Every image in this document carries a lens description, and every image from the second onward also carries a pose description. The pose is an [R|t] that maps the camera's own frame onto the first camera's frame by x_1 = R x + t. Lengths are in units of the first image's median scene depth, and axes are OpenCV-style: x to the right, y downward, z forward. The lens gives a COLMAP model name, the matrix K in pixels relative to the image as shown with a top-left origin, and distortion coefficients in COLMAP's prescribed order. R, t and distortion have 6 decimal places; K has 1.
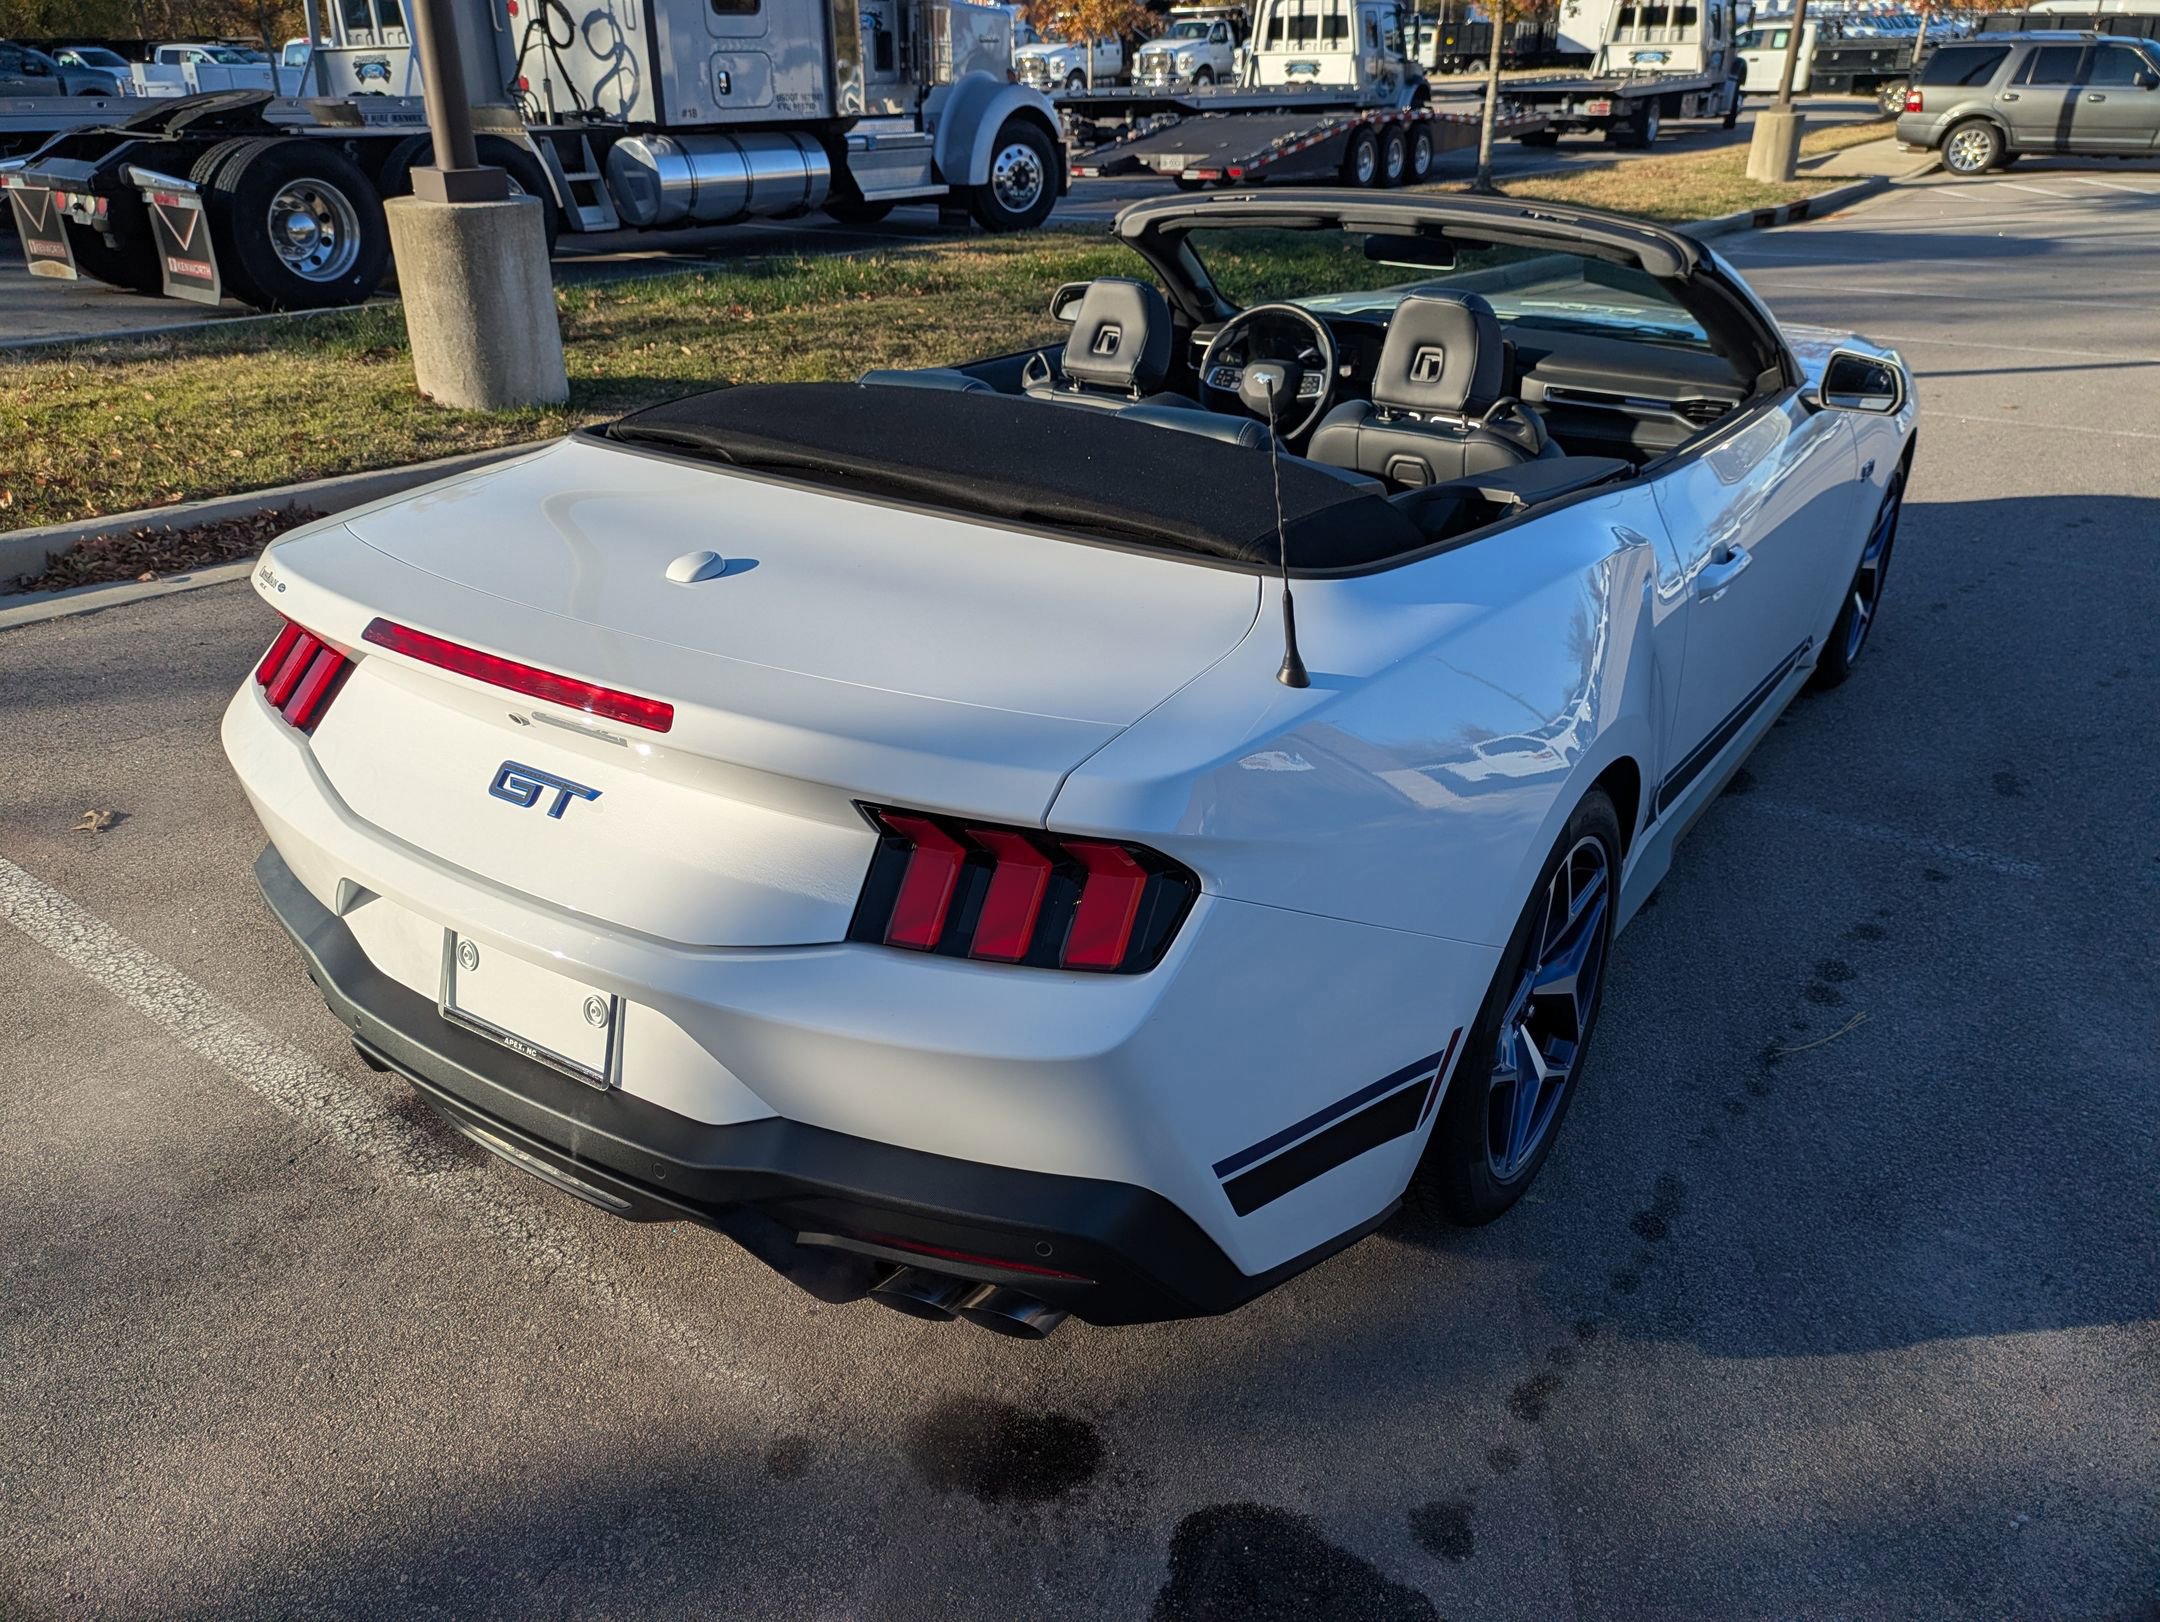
lens RADIAL K [[1626.5, 0, 1090.8], [0, 1626.5, 819.8], [0, 0, 1]] dist [0.027608, 0.000257]
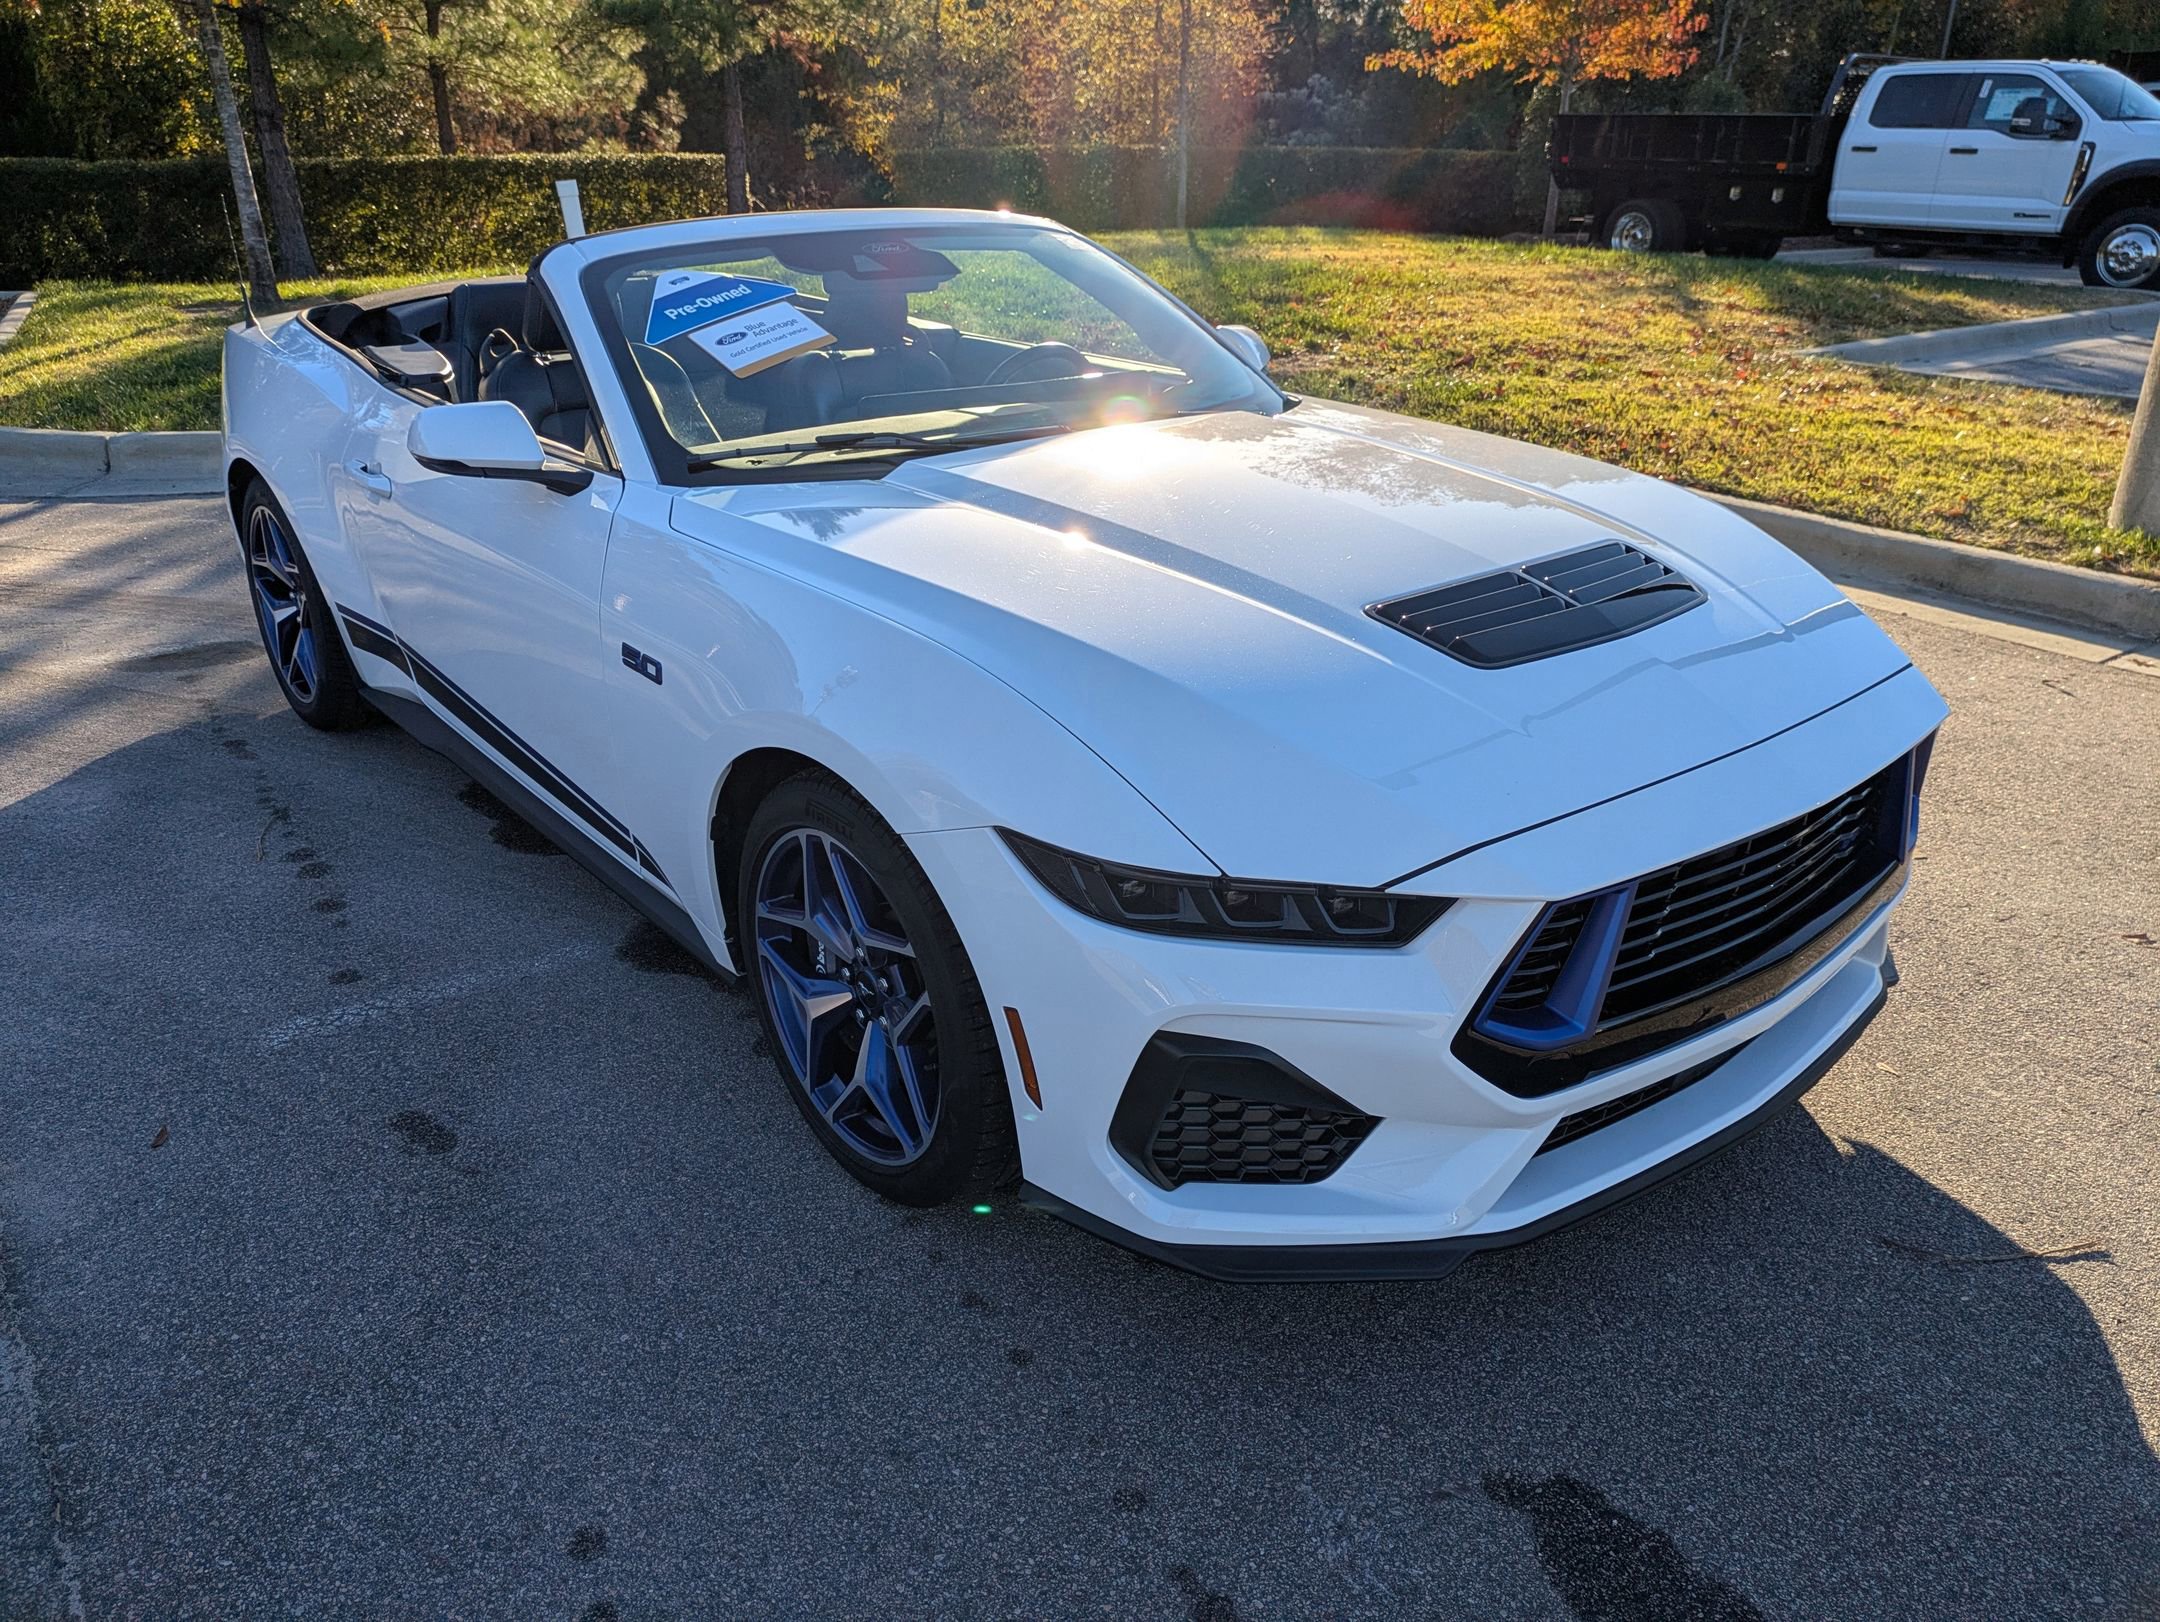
lens RADIAL K [[1626.5, 0, 1090.8], [0, 1626.5, 819.8], [0, 0, 1]] dist [0.027608, 0.000257]
pose [[-0.298027, 0.364036, -0.882415, 0.345096], [-0.415727, 0.782648, 0.463286, -0.184253], [0.859273, 0.504916, -0.081911, 0.413712]]
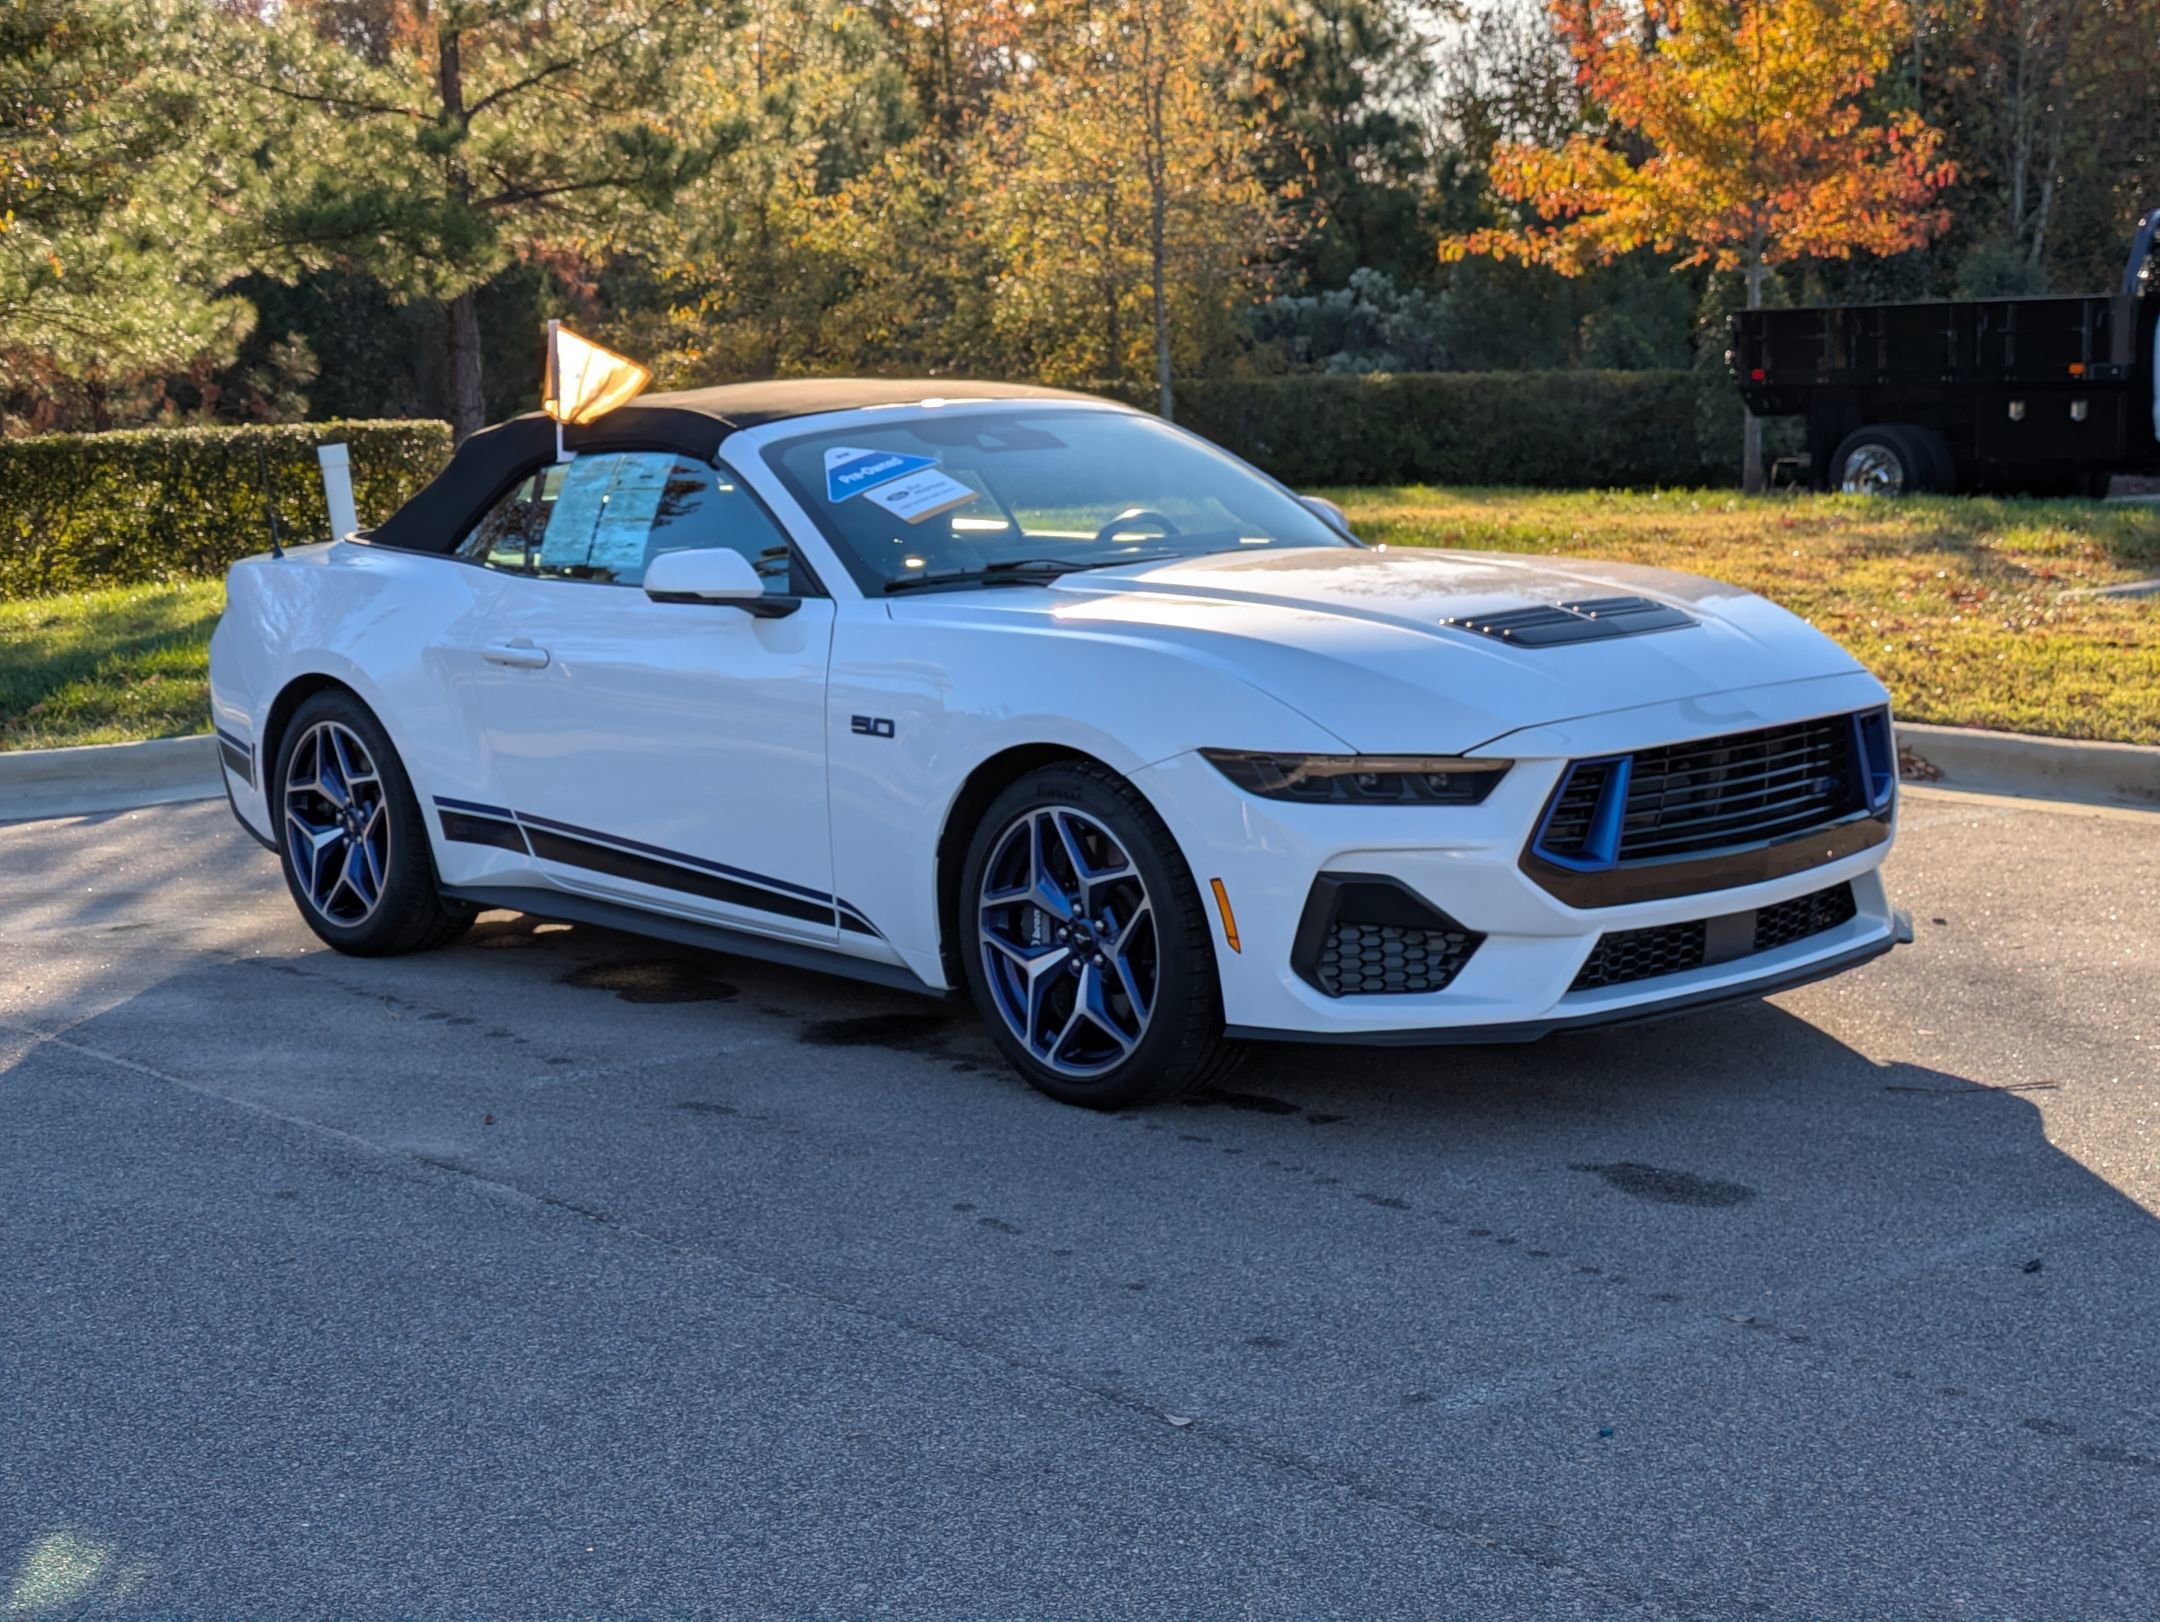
lens RADIAL K [[3299.2, 0, 1080.0], [0, 3299.2, 811.0], [0, 0, 1]] dist [0.102596, -0.089497]
pose [[-0.259570, 0.129054, -0.957062, 0.692766], [-0.384785, 0.895146, 0.225065, -0.199456], [0.885756, 0.426684, -0.182695, 0.472469]]
